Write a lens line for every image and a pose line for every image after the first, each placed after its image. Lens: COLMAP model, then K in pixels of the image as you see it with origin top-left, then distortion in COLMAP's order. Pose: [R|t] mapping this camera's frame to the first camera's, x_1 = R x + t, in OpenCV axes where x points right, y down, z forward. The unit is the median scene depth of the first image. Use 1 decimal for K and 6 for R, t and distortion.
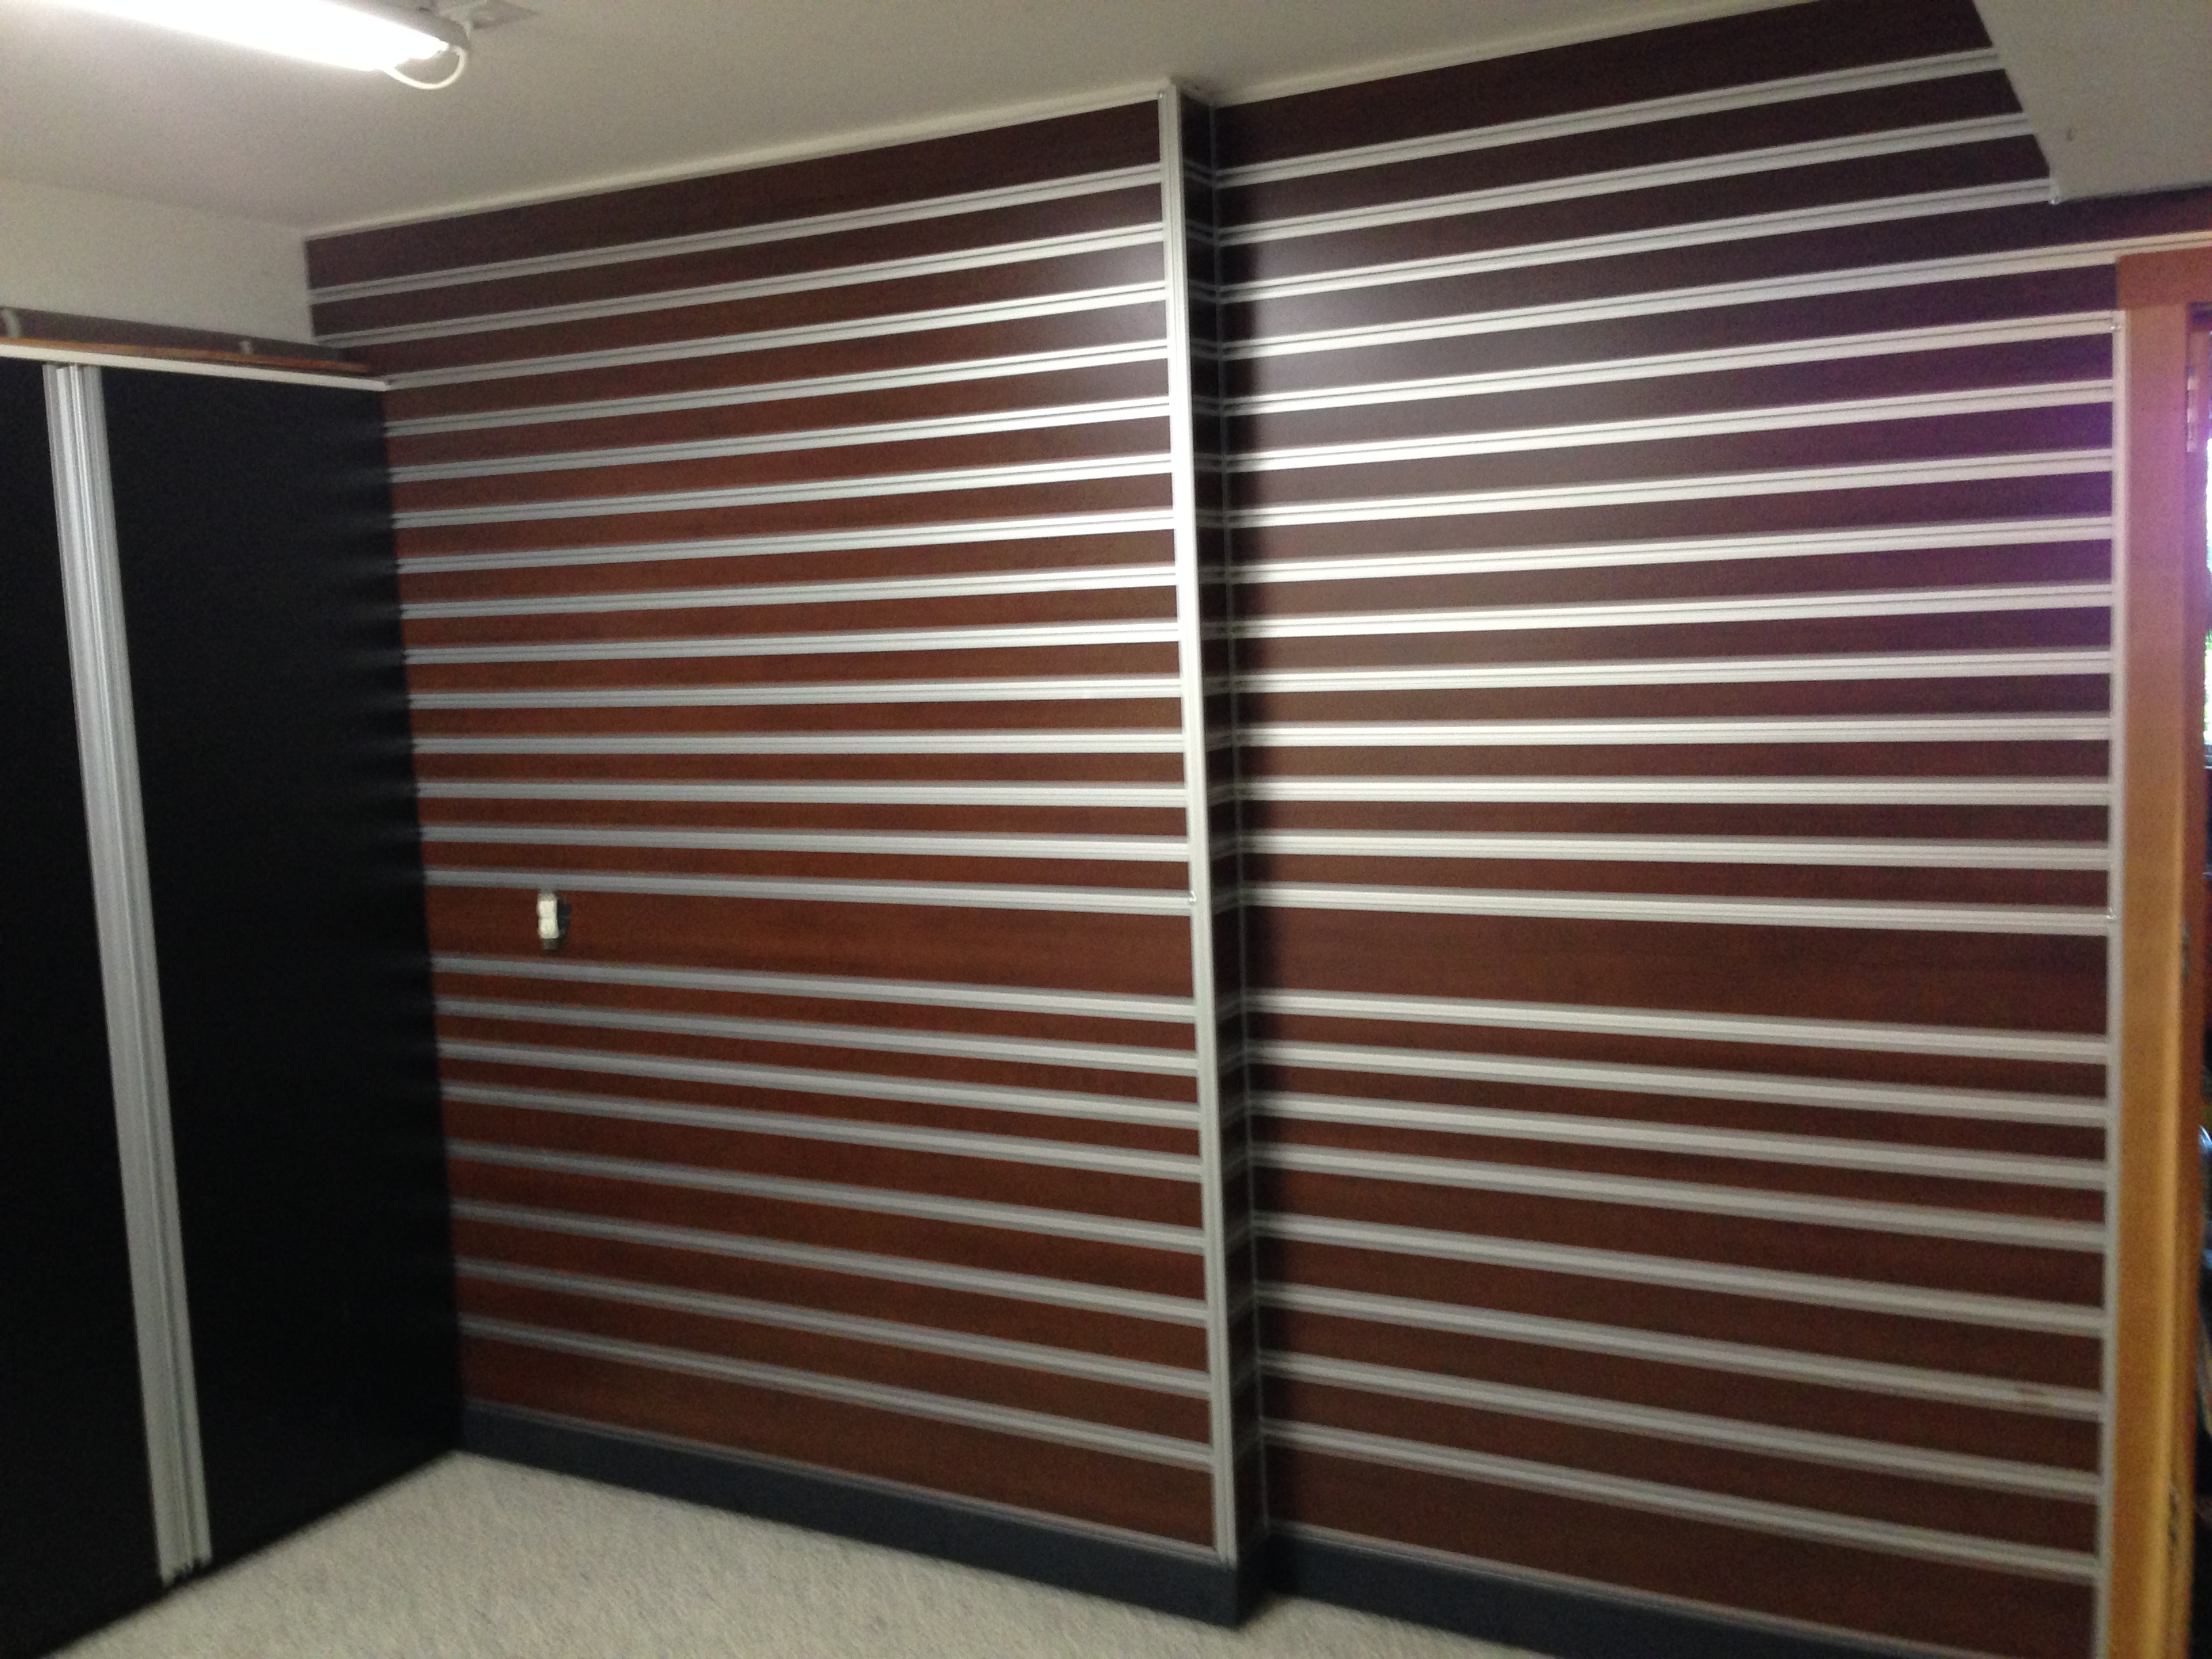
lens RADIAL K [[2047.5, 0, 1114.1], [0, 2047.5, 813.0], [0, 0, 1]] dist [0.115033, -0.114839]
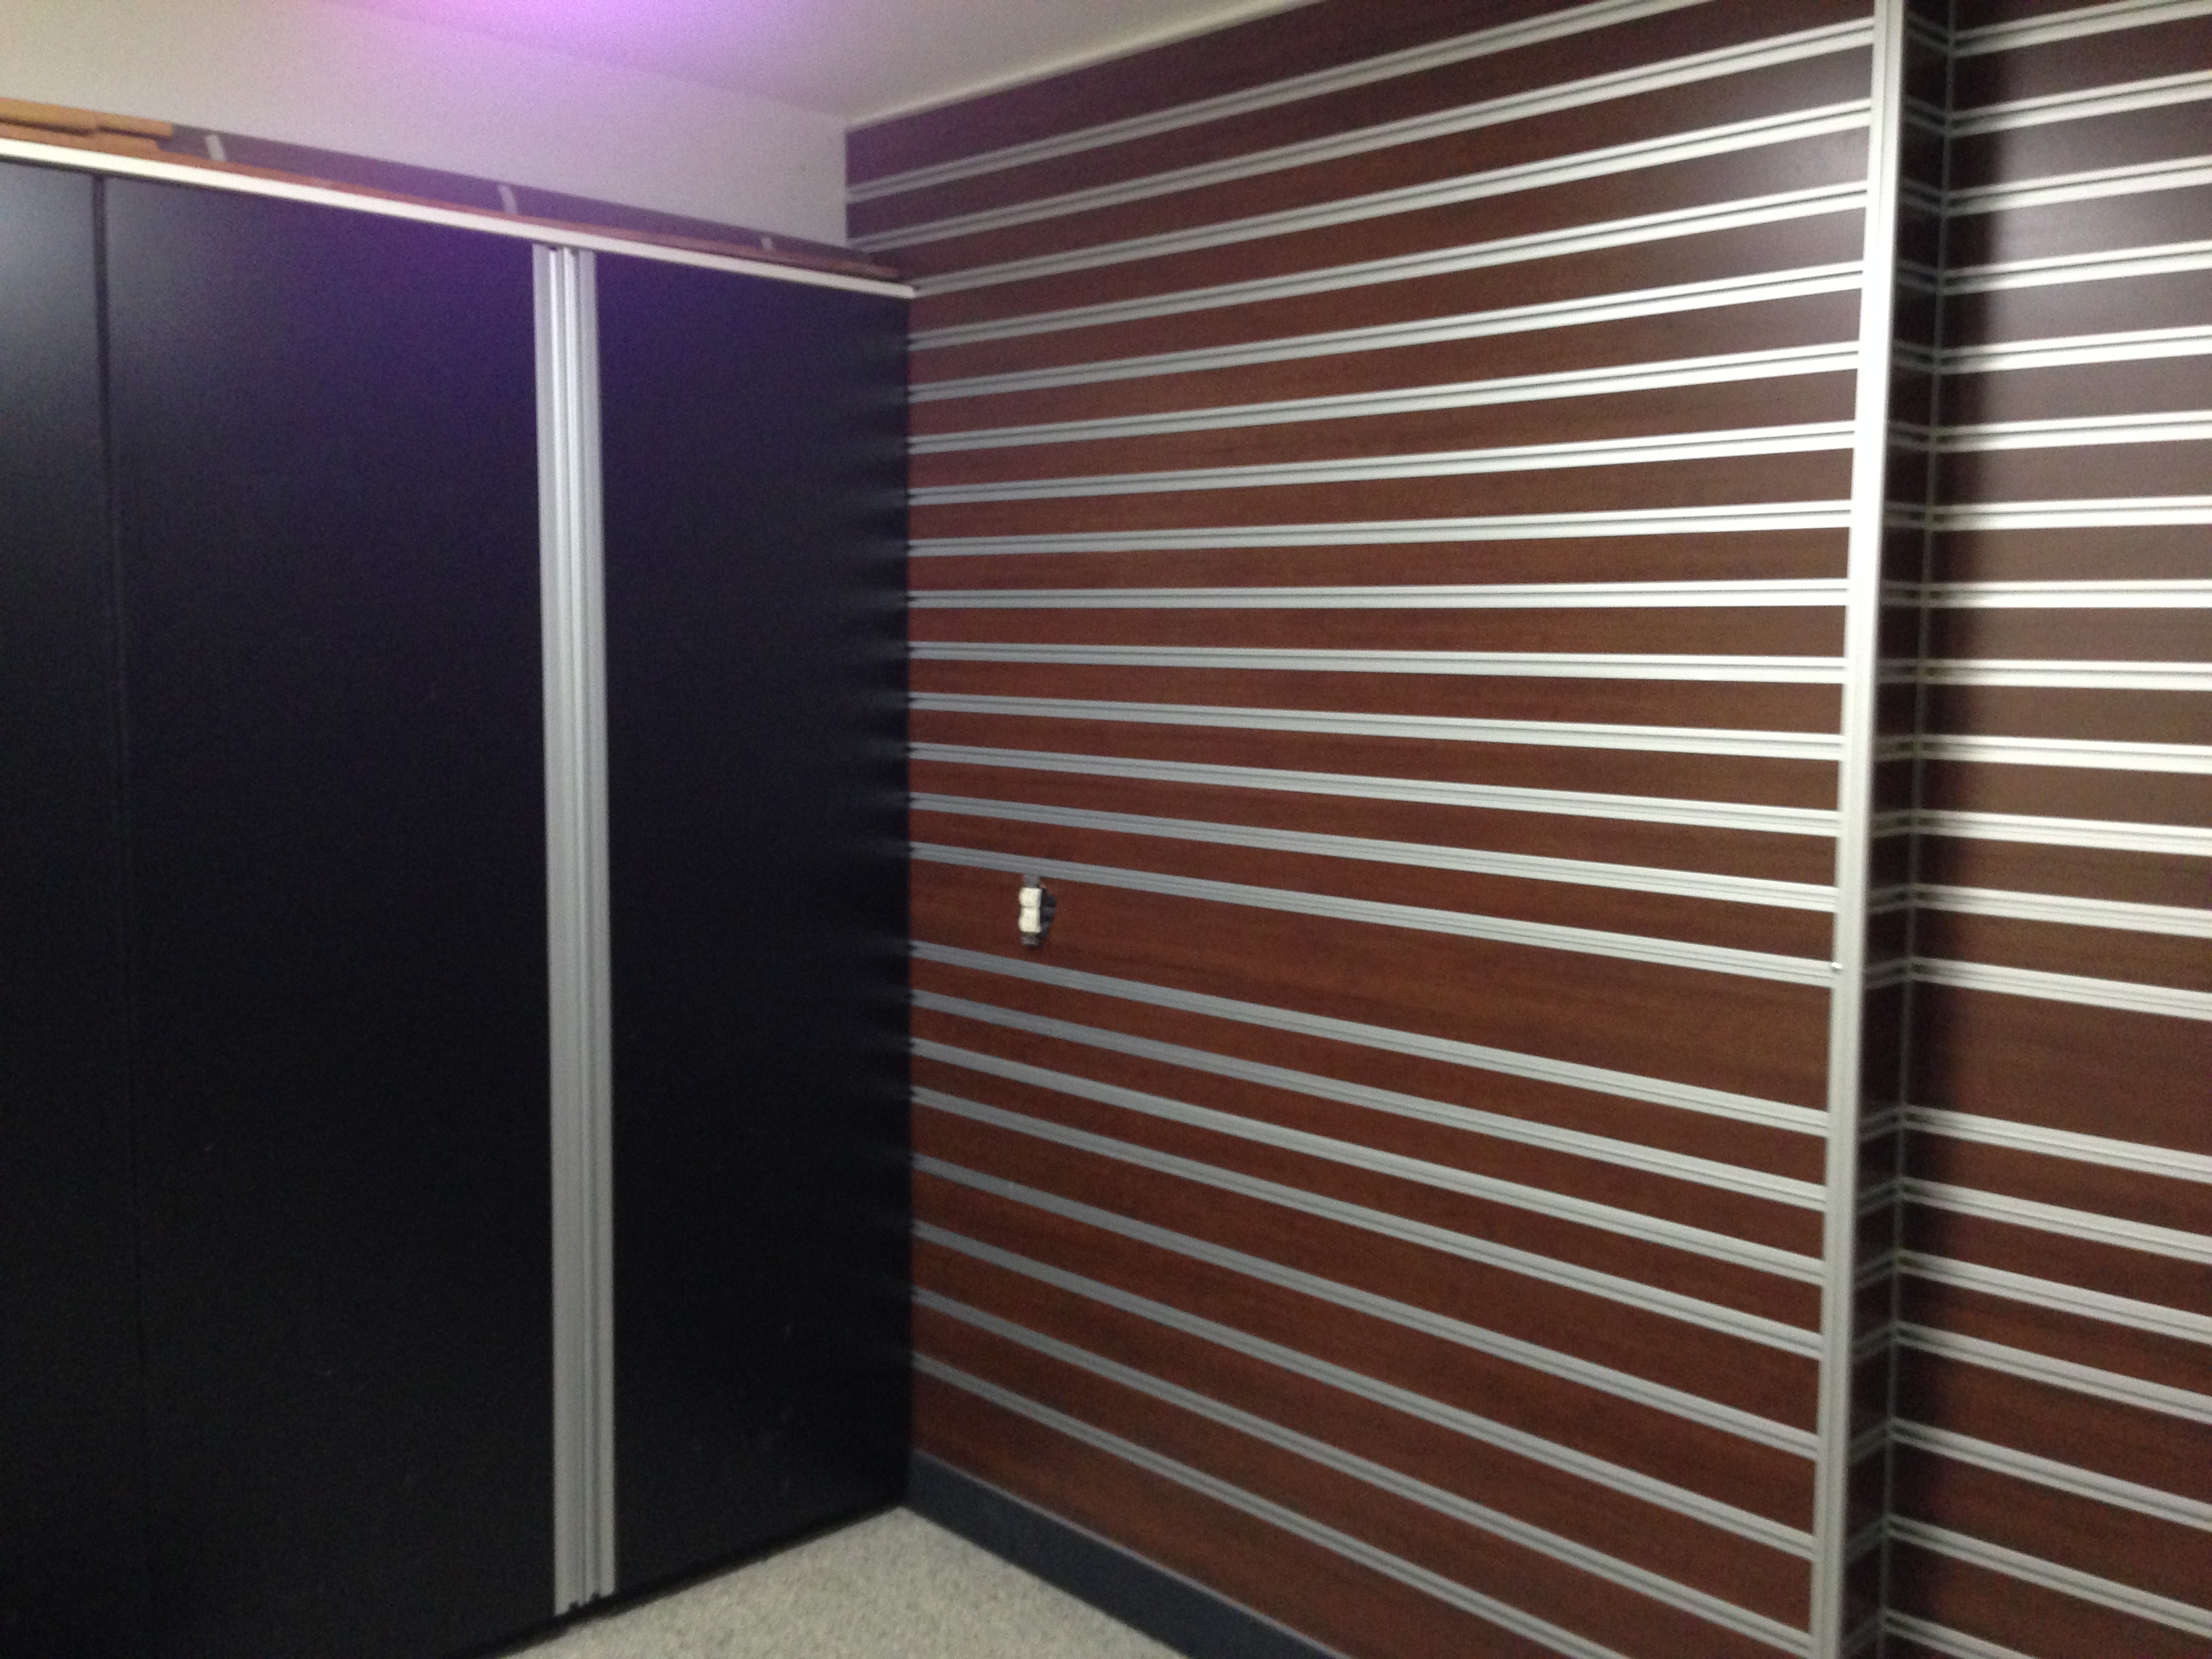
lens RADIAL K [[2047.5, 0, 1114.1], [0, 2047.5, 813.0], [0, 0, 1]] dist [0.115033, -0.114839]
pose [[0.951940, 0.077049, -0.296434, 0.007516], [-0.079381, 0.996836, 0.004182, 0.004384], [0.295818, 0.019550, 0.955044, 0.198975]]
